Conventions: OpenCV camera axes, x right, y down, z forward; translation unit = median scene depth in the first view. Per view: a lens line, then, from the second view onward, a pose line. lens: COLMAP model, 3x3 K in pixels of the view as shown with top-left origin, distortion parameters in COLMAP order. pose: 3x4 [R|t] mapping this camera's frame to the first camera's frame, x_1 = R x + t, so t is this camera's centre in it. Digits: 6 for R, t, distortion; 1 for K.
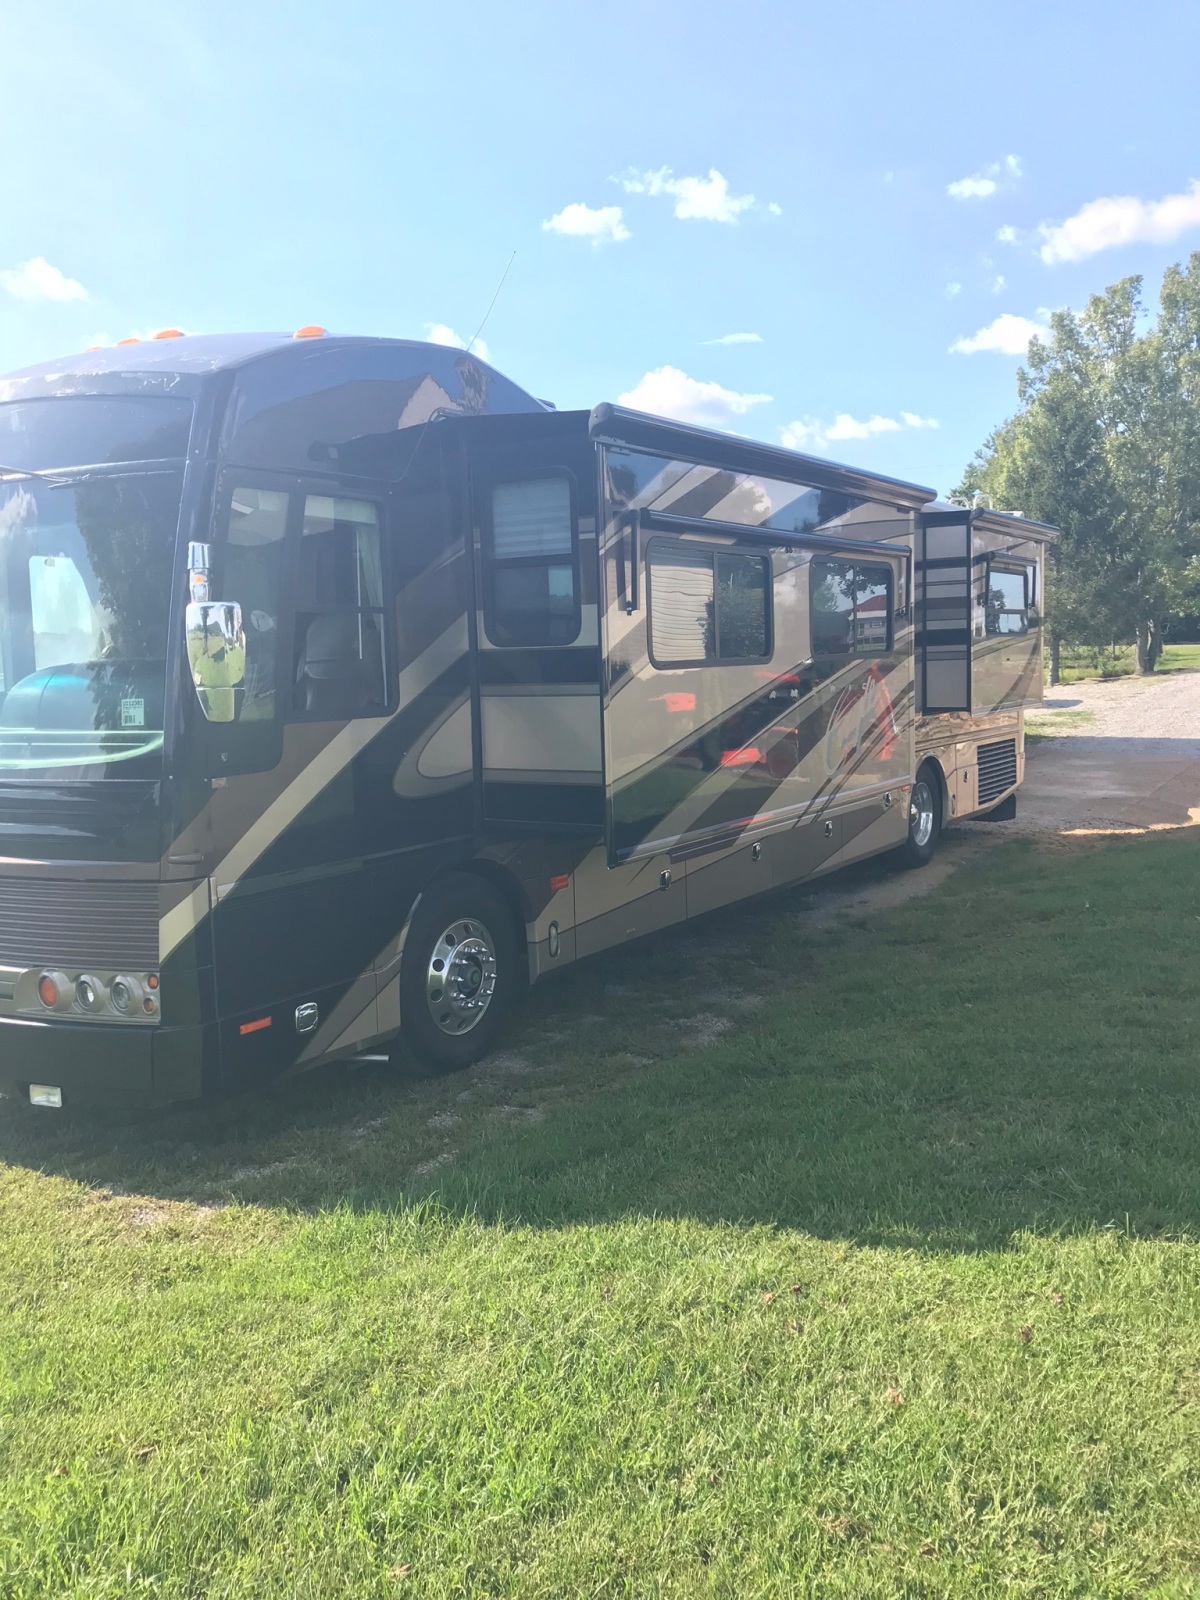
lens RADIAL K [[1310.1, 0, 594.4], [0, 1310.1, 781.8], [0, 0, 1]] dist [0.011513, -0.034411]
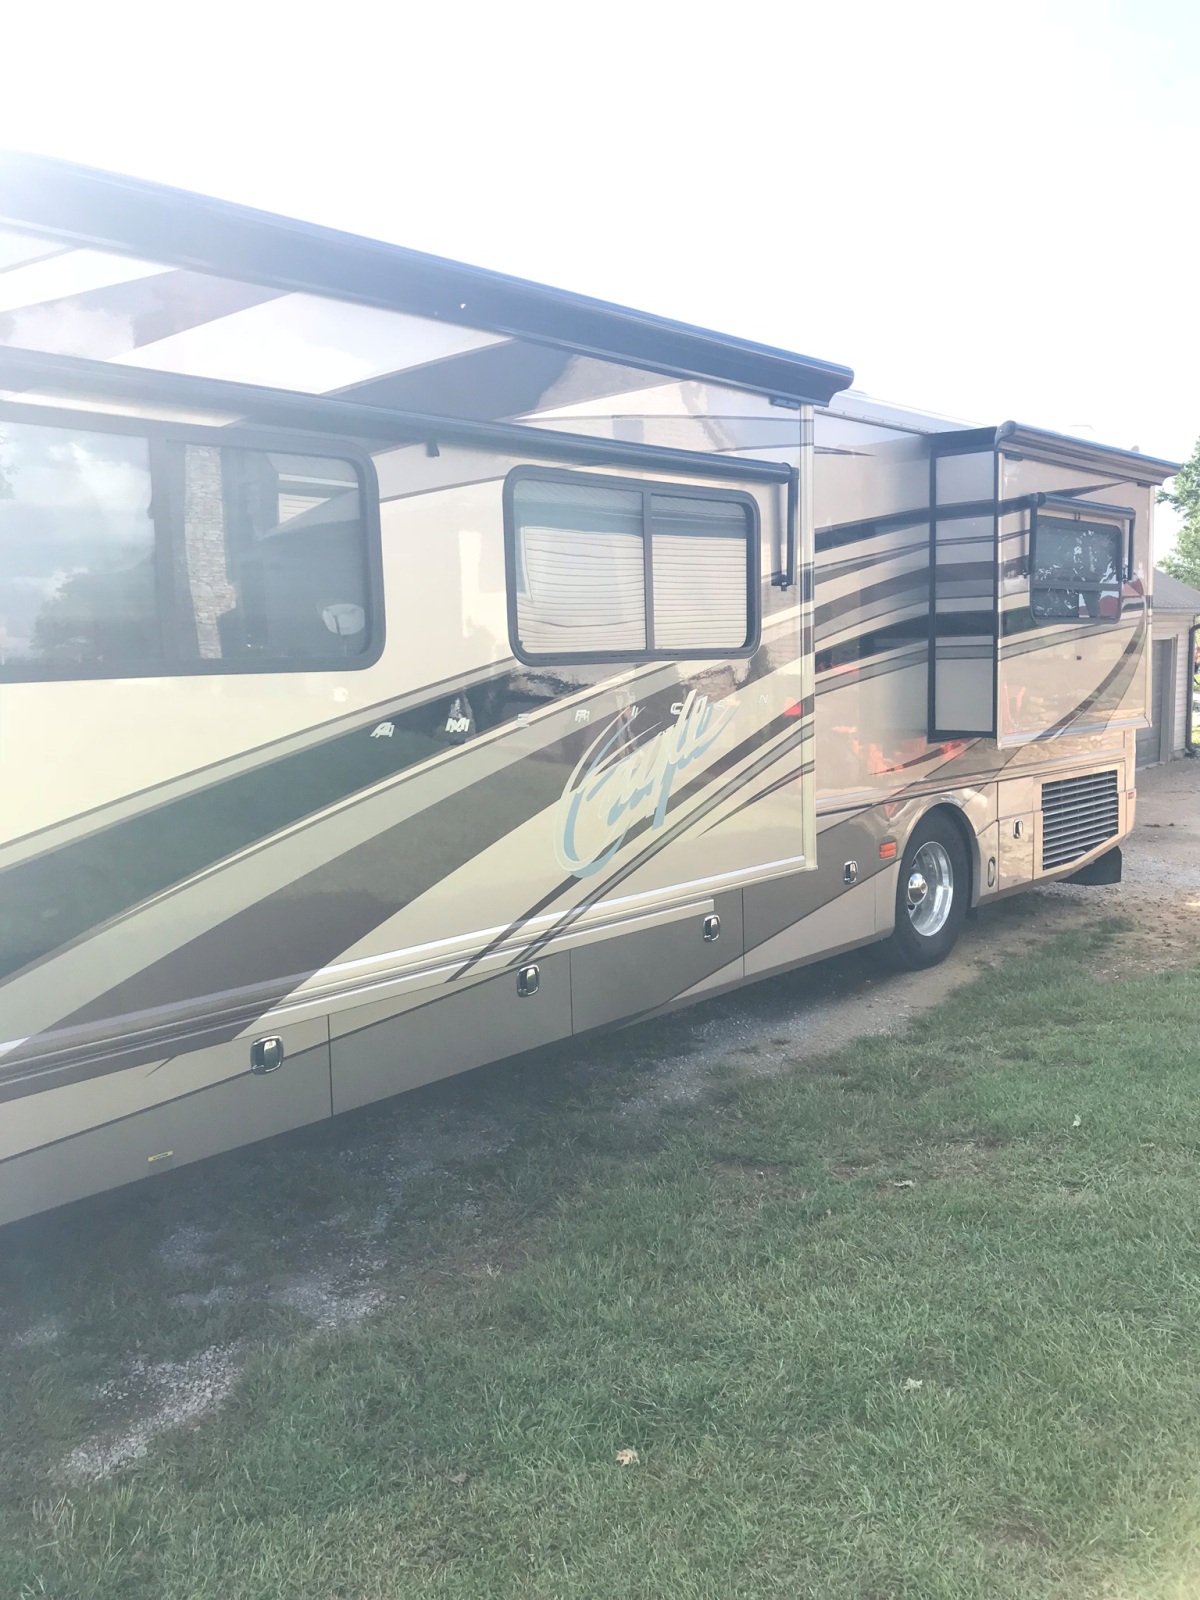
lens RADIAL K [[1310.1, 0, 594.4], [0, 1310.1, 781.8], [0, 0, 1]] dist [0.011513, -0.034411]
pose [[0.986951, 0.016021, -0.160225, 0.195545], [-0.015344, 0.999867, 0.005459, -0.032603], [0.160291, -0.002929, 0.987065, 0.328159]]
